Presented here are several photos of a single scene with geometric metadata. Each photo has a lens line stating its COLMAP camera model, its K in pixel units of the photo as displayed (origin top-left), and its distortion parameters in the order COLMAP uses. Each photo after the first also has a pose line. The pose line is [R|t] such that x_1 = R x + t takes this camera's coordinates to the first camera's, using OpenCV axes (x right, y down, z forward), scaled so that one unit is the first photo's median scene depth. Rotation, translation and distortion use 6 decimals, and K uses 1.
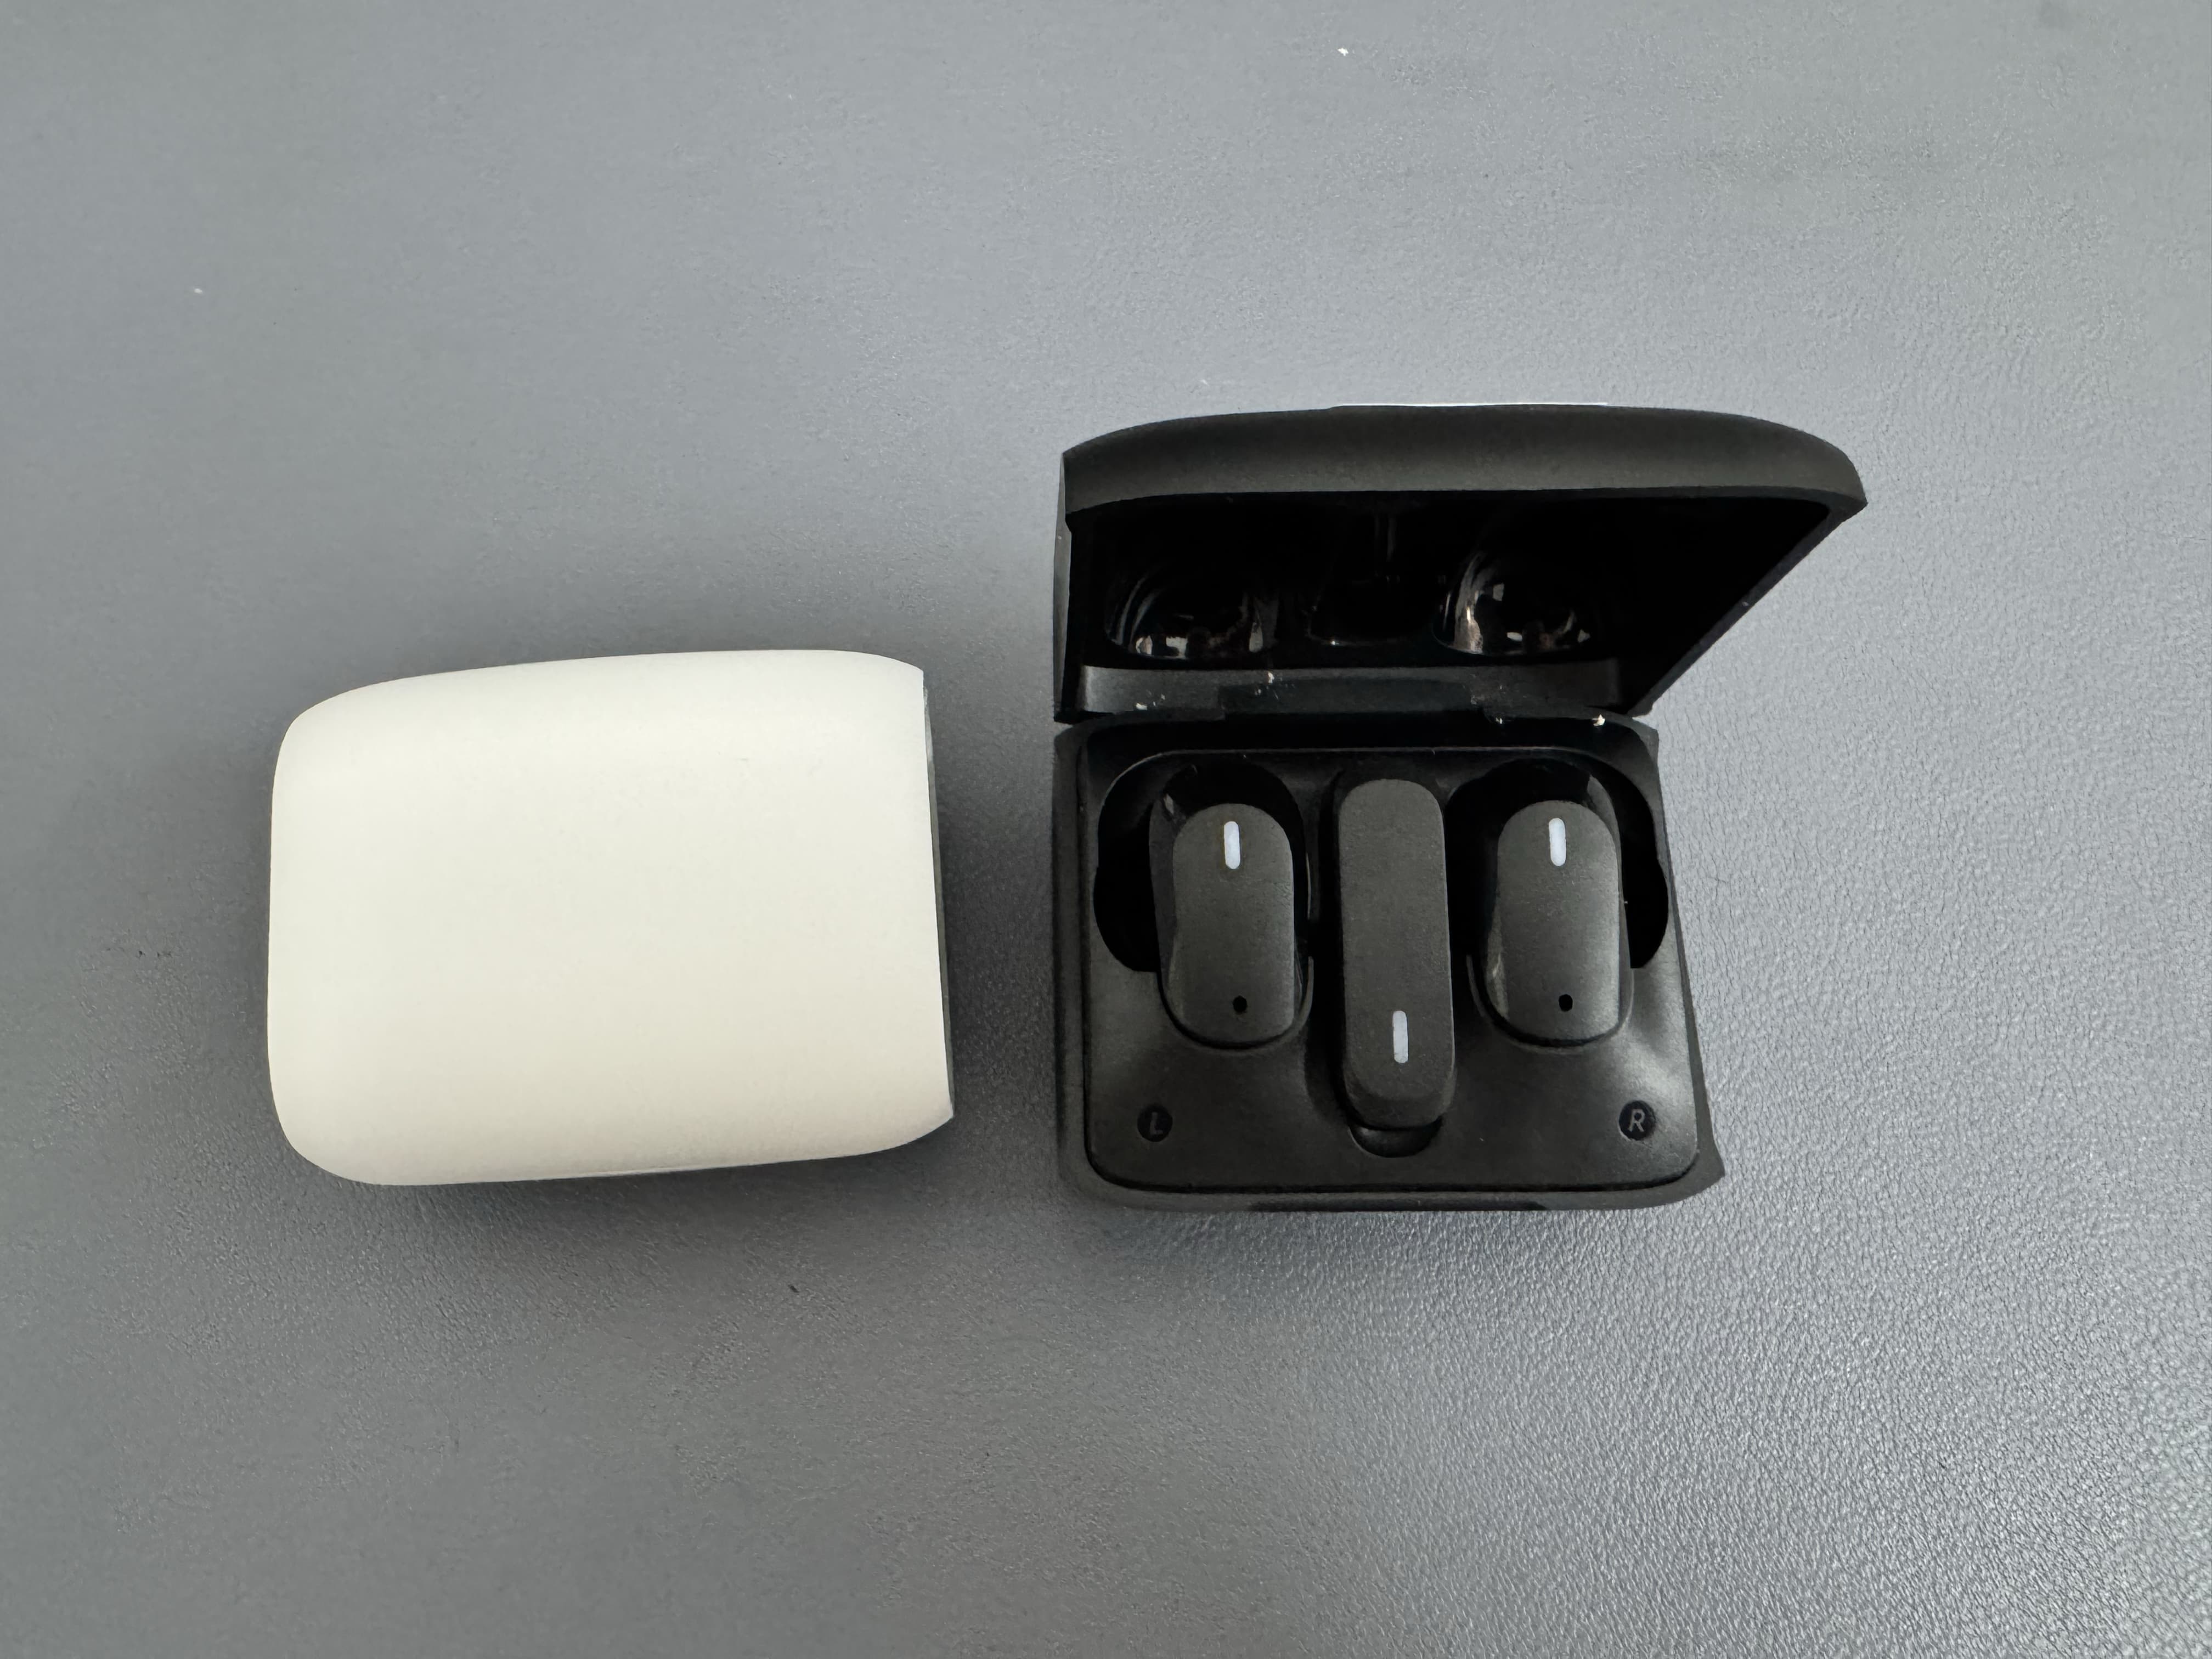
lens RADIAL K [[1500.7, 0, 1106.5], [0, 1500.7, 822.2], [0, 0, 1]] dist [0.008768, 0.005864]
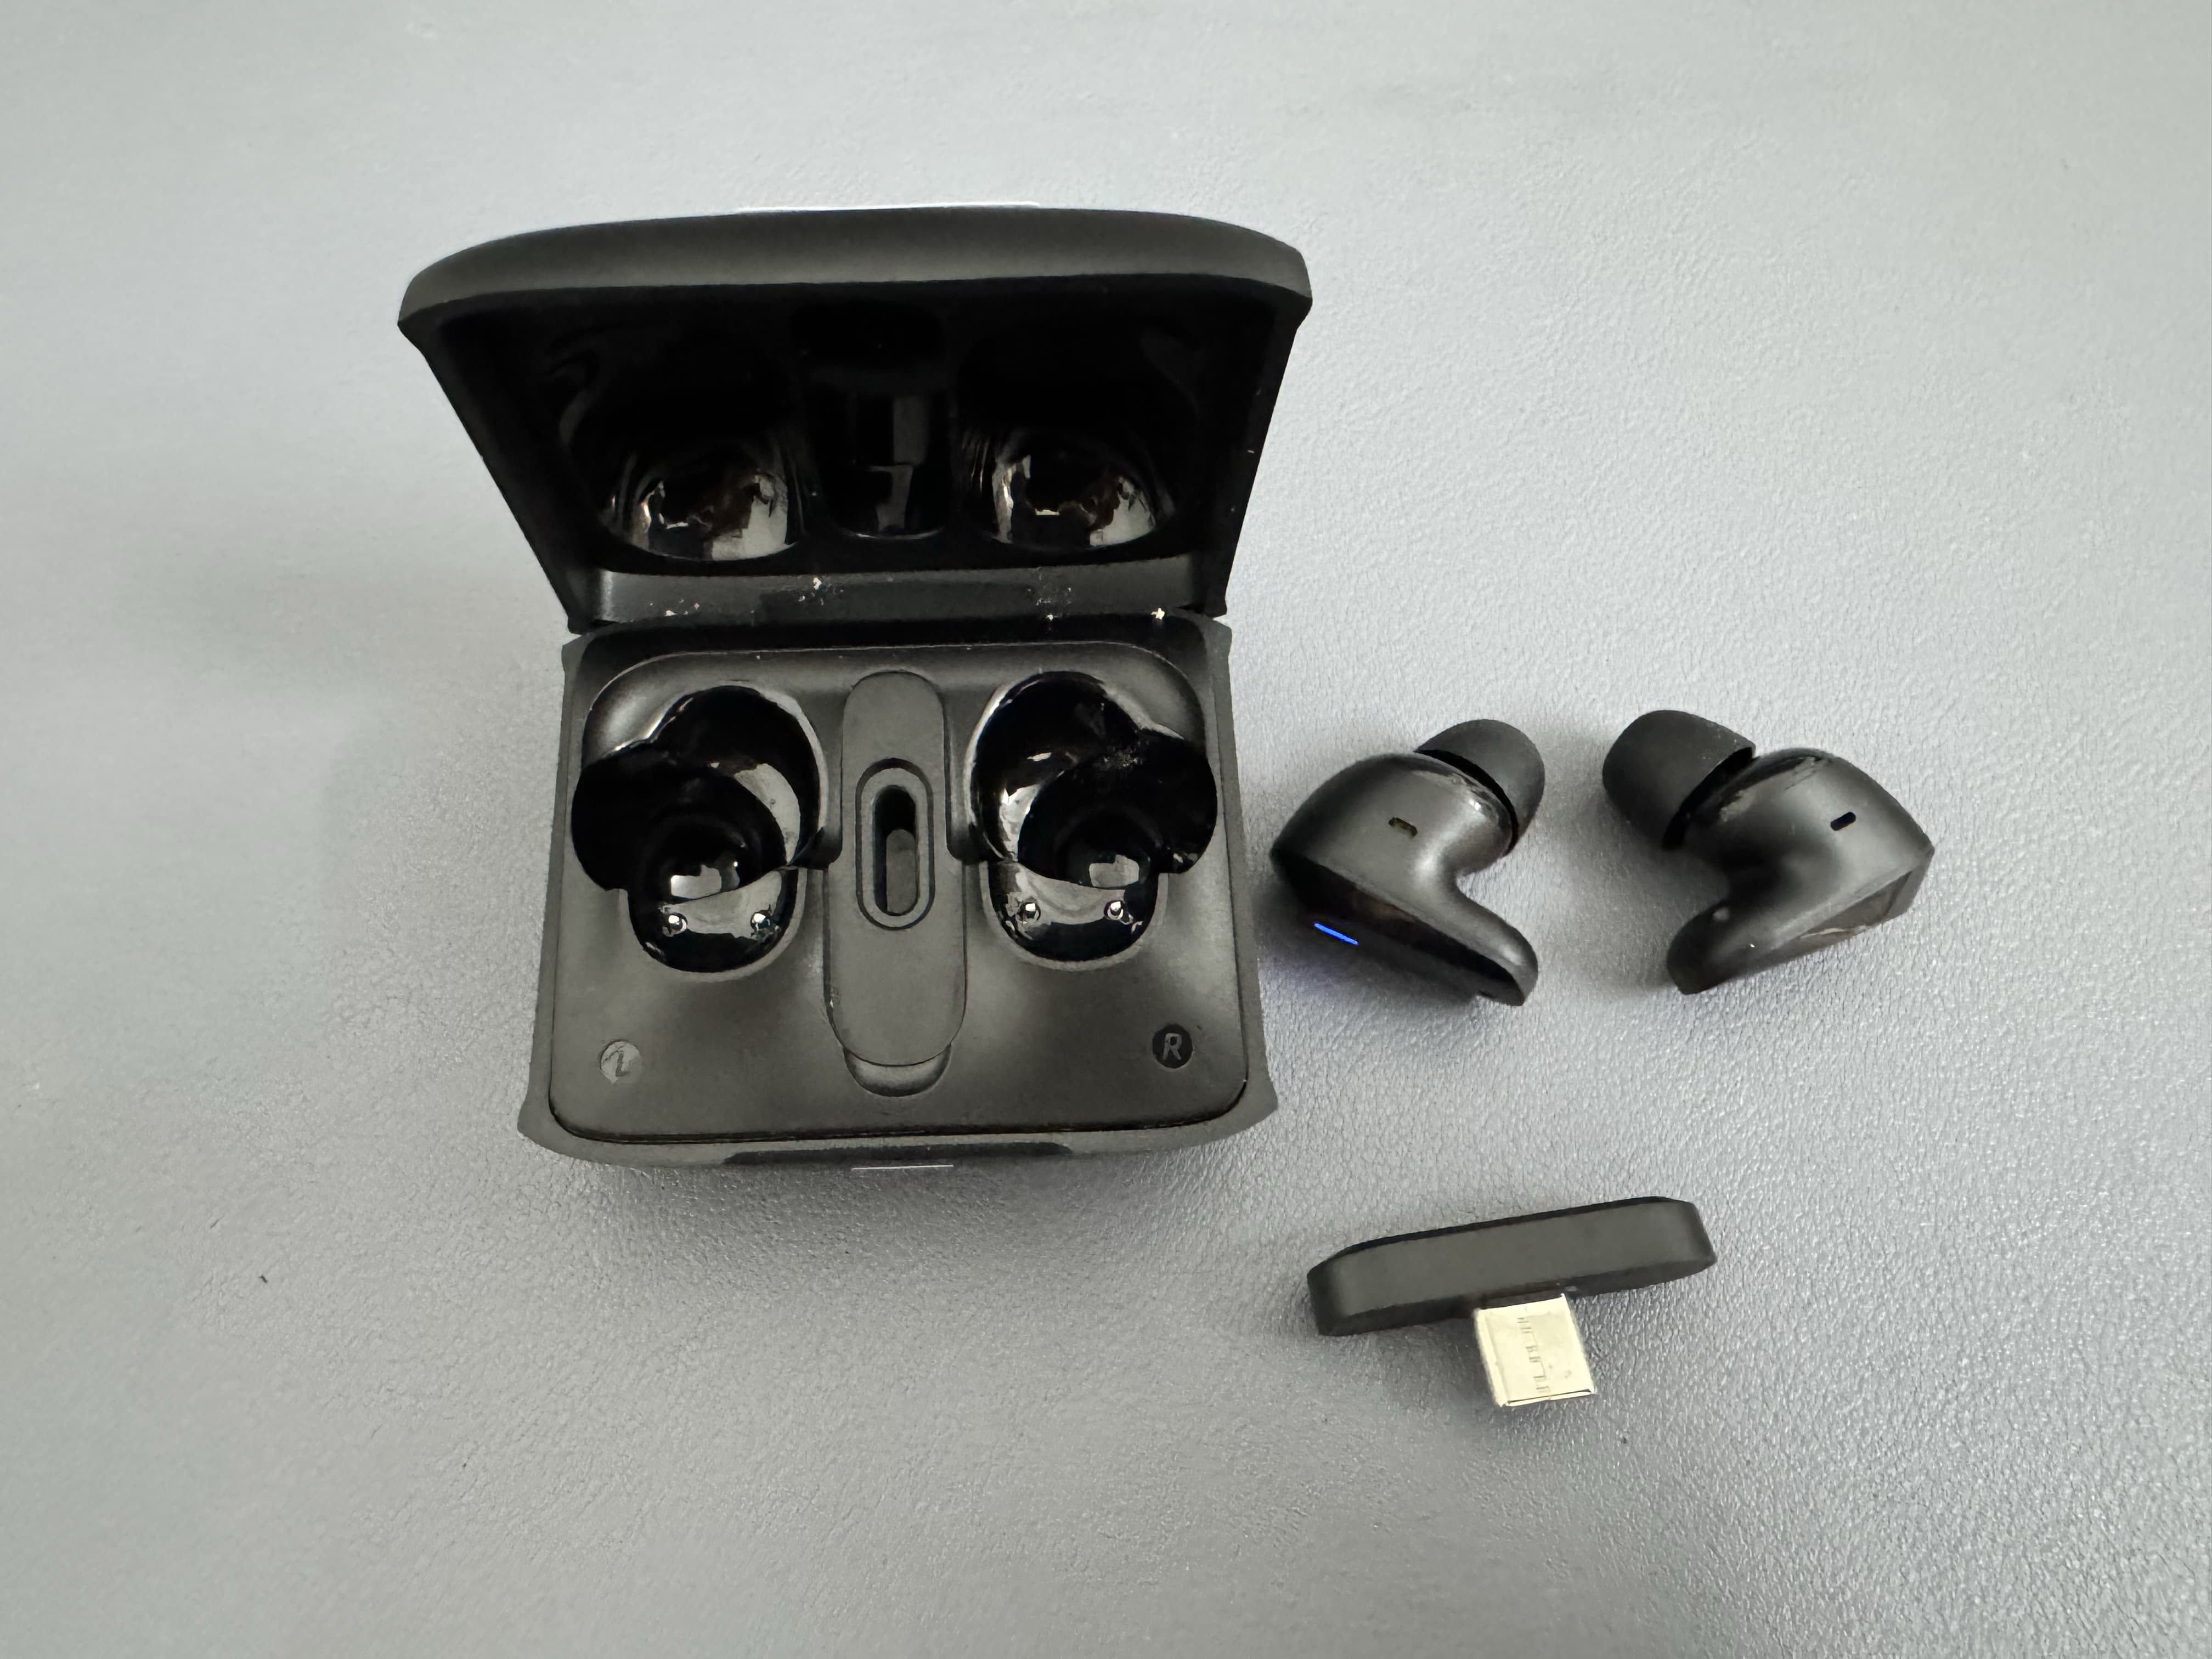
lens RADIAL K [[1500.7, 0, 1106.5], [0, 1500.7, 822.2], [0, 0, 1]] dist [0.008768, 0.005864]
pose [[0.999858, -0.014442, 0.008708, 0.274427], [0.015047, 0.997148, -0.073956, 0.117567], [-0.007615, 0.074076, 0.997224, 0.104173]]
